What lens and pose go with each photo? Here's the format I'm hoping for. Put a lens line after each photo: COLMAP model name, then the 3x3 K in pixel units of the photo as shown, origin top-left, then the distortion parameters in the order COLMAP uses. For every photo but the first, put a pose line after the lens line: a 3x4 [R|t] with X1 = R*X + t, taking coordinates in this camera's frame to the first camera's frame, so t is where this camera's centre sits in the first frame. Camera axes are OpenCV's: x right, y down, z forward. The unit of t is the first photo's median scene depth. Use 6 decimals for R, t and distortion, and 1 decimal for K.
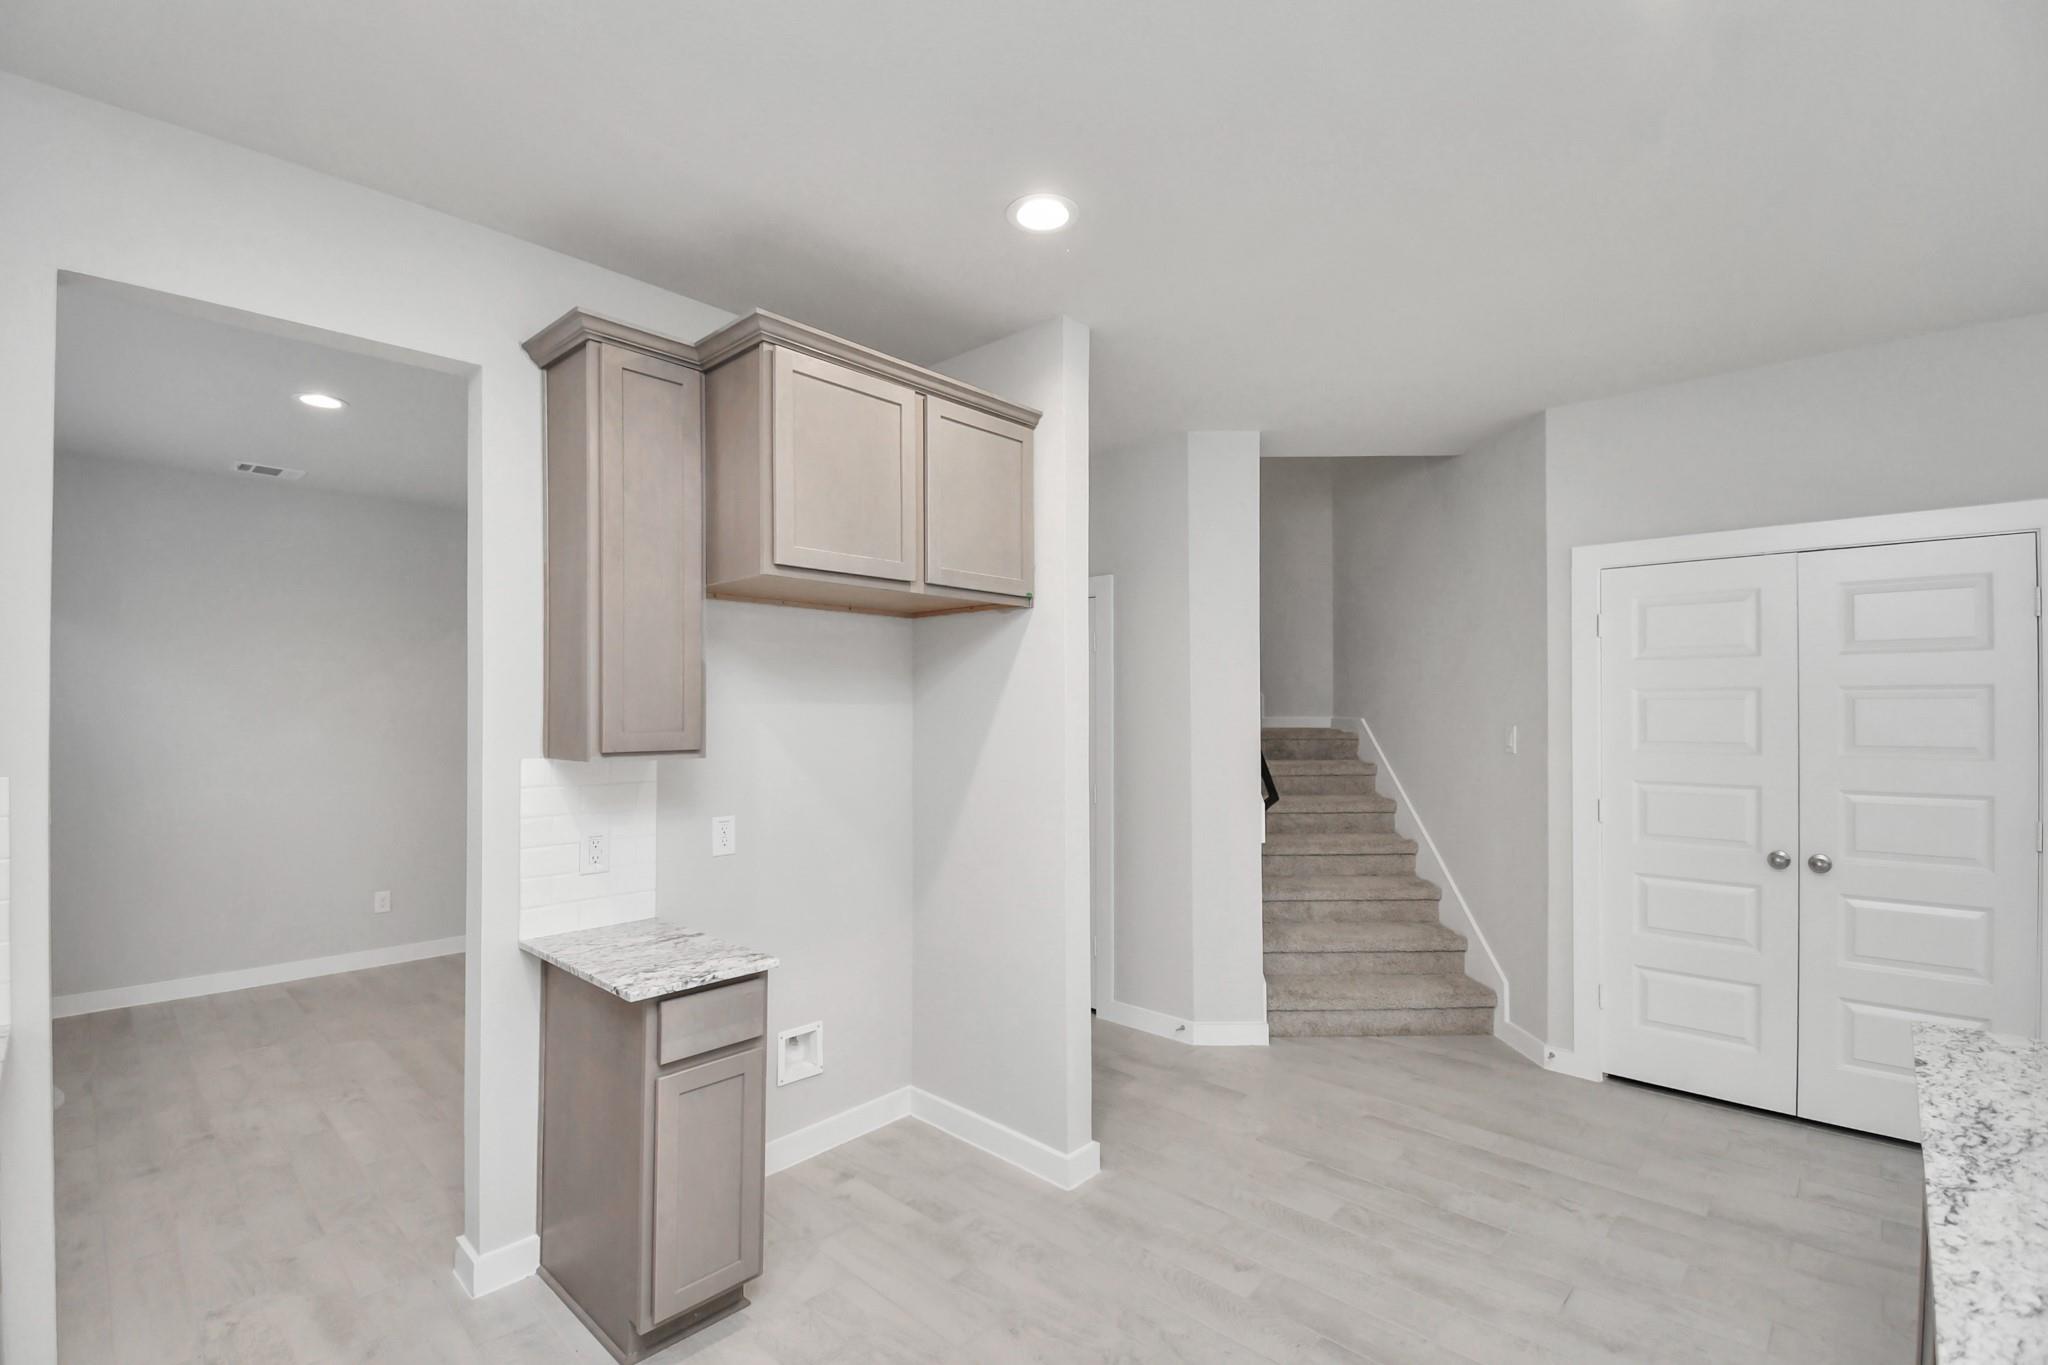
lens RADIAL K [[919.7, 0, 1029.3], [0, 919.7, 695.6], [0, 0, 1]] dist [-0.001826, -0.000499]
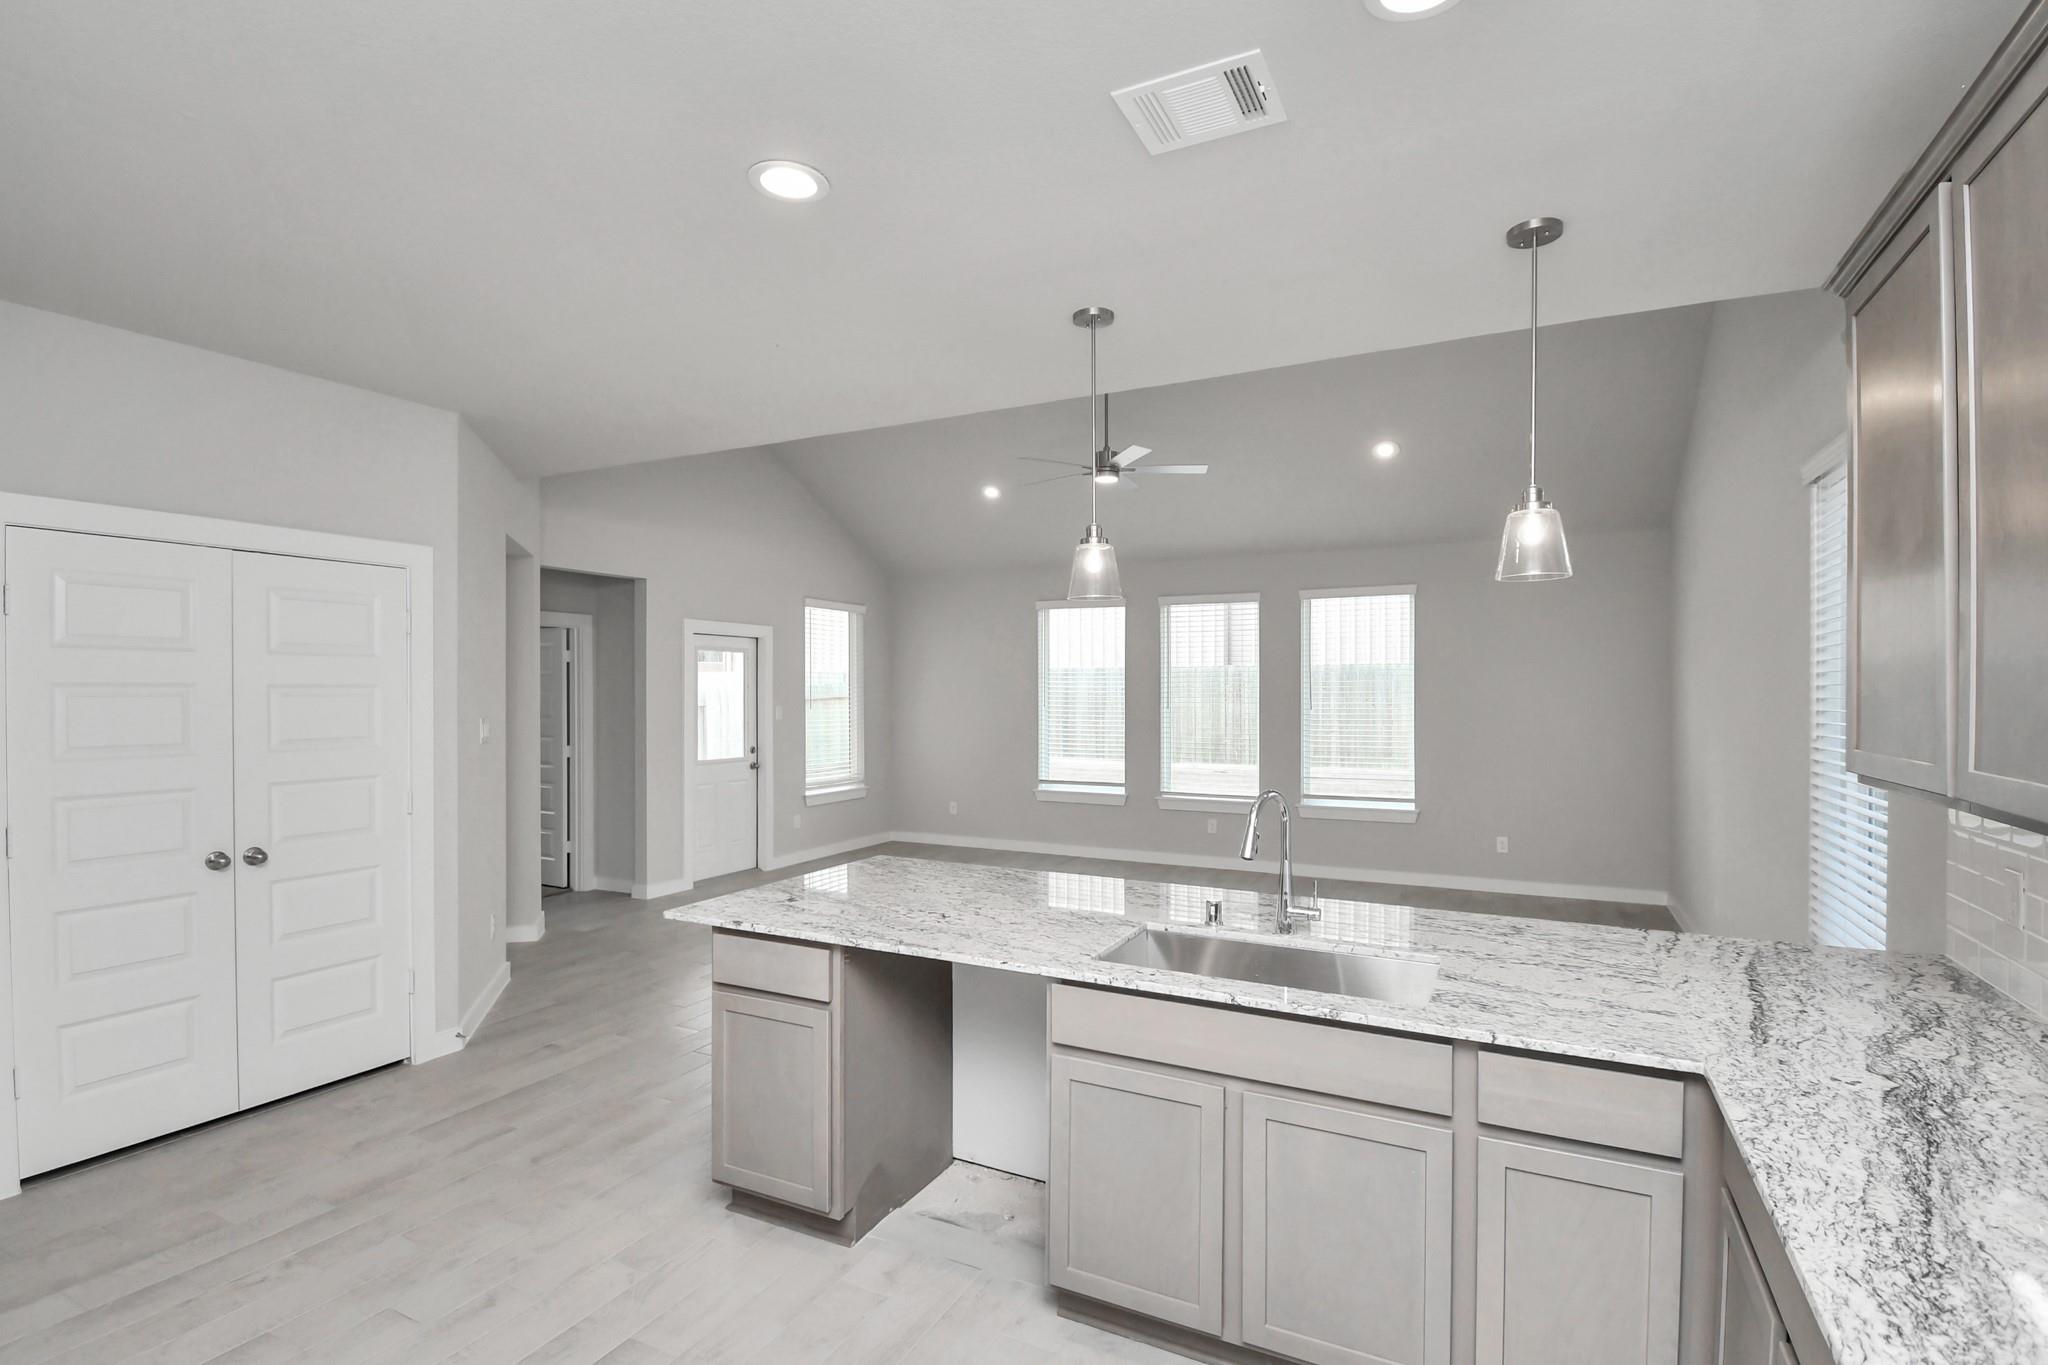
lens RADIAL K [[941.6, 0, 1014.2], [0, 941.6, 683.7], [0, 0, 1]] dist [0.000297, -0.000057]
pose [[-0.265772, 0.006135, 0.964016, -0.424271], [-0.013399, 0.999860, -0.010057, -0.012674], [-0.963943, -0.015590, -0.265652, 0.500705]]
